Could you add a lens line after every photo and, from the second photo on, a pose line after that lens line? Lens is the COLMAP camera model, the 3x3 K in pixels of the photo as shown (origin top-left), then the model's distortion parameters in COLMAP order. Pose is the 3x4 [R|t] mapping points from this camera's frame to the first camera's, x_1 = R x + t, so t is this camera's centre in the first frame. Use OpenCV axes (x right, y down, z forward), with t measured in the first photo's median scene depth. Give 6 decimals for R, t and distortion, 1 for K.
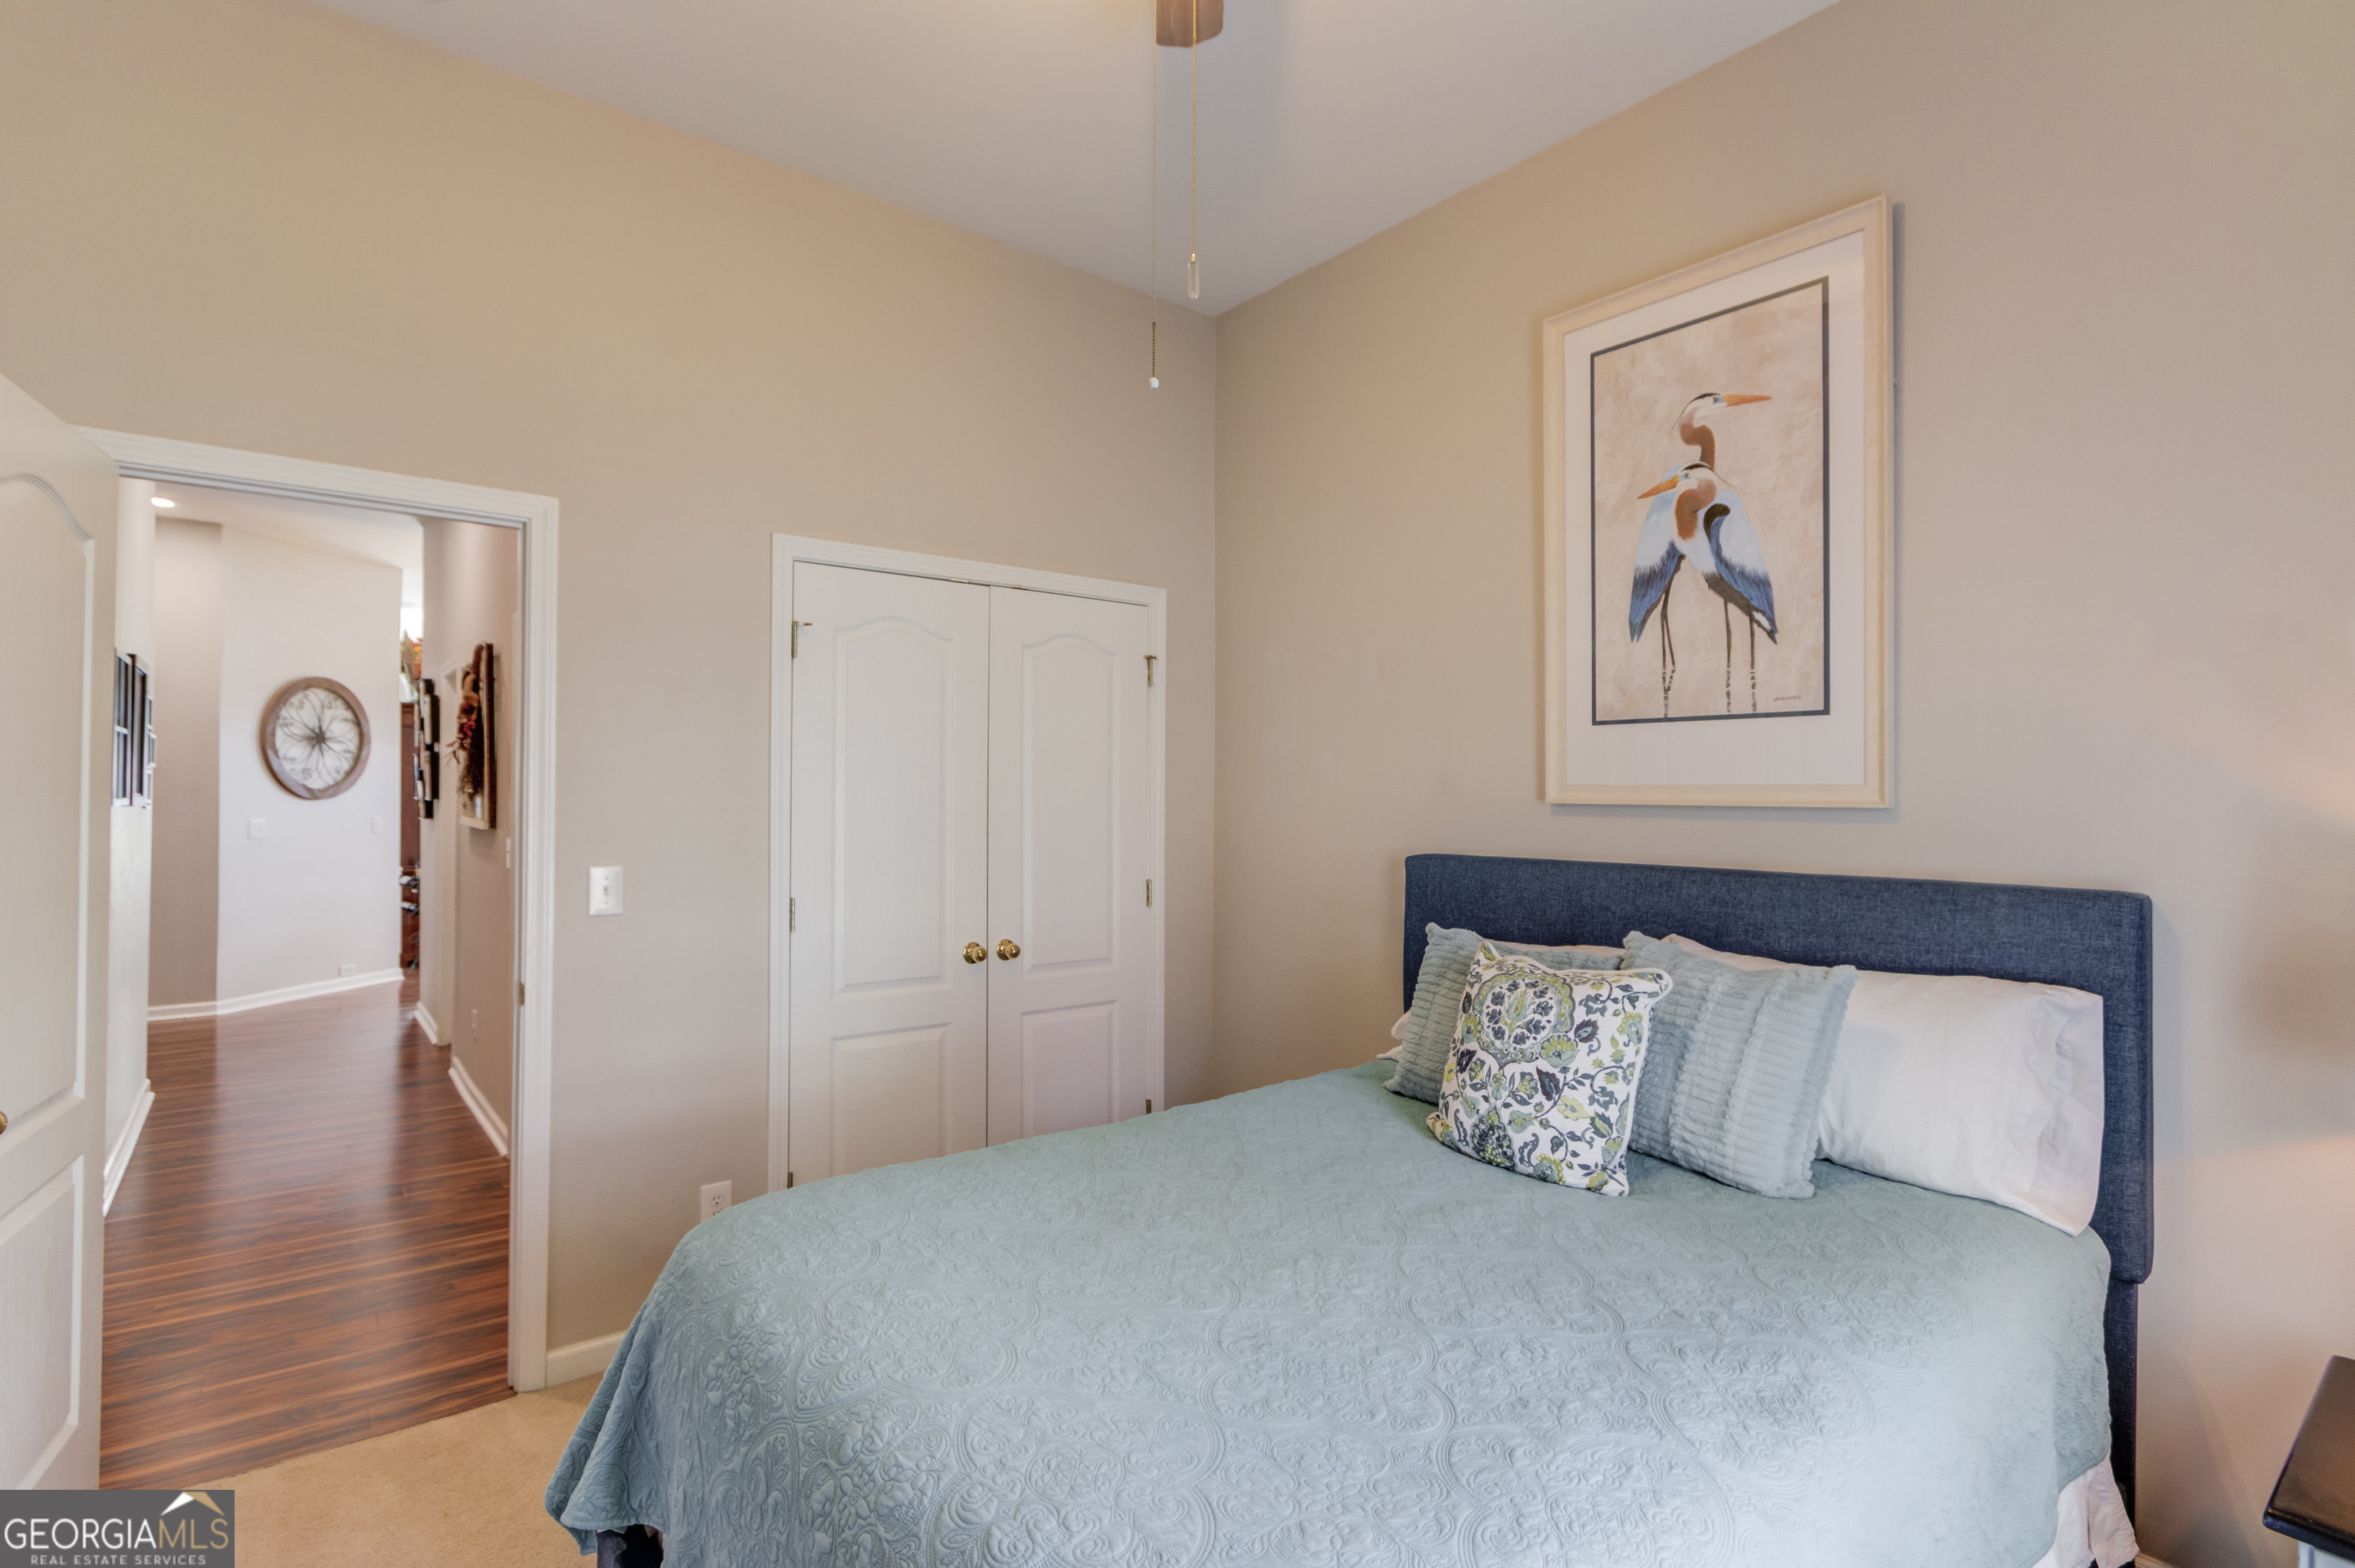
lens RADIAL K [[1111.9, 0, 1171.3], [0, 1111.9, 782.3], [0, 0, 1]] dist [-0.003729, 0.002624]
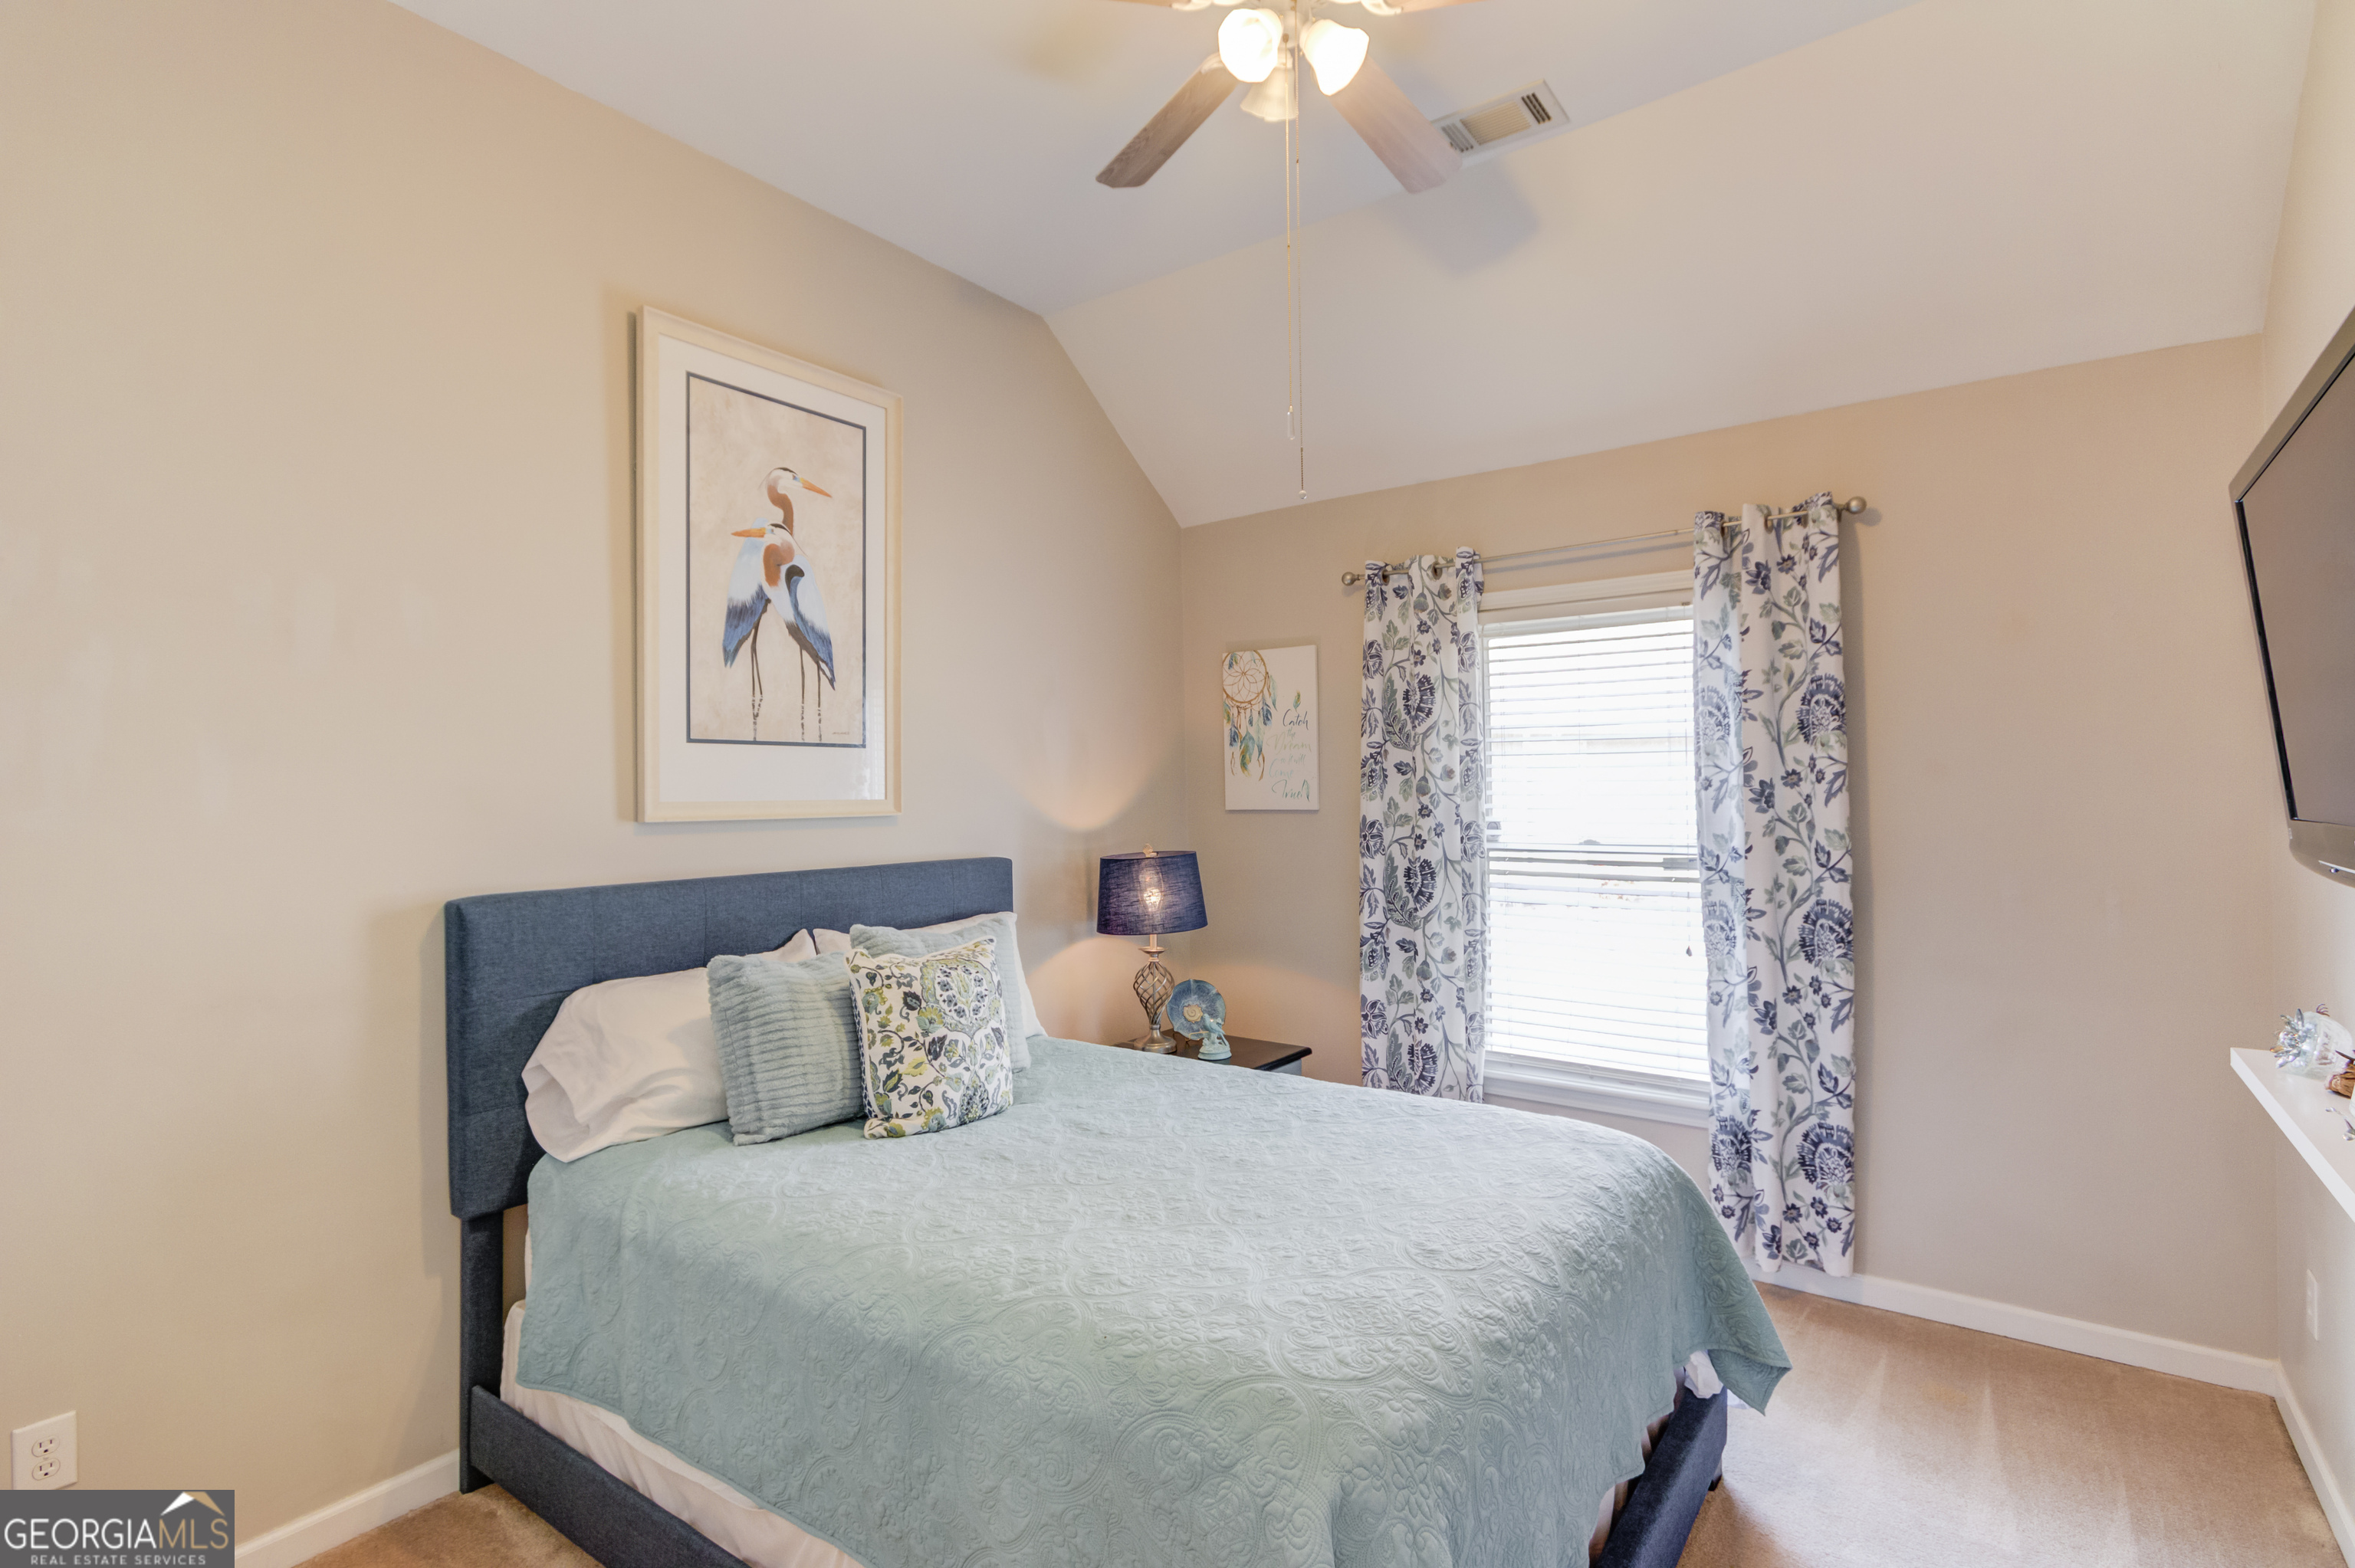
lens RADIAL K [[1111.9, 0, 1176.4], [0, 1111.9, 780.9], [0, 0, 1]] dist [-0.003729, 0.002624]
pose [[-0.228894, 0.009094, 0.973409, -0.762137], [0.003706, 0.999957, -0.008470, -0.007543], [-0.973444, 0.001668, -0.228918, 0.877930]]
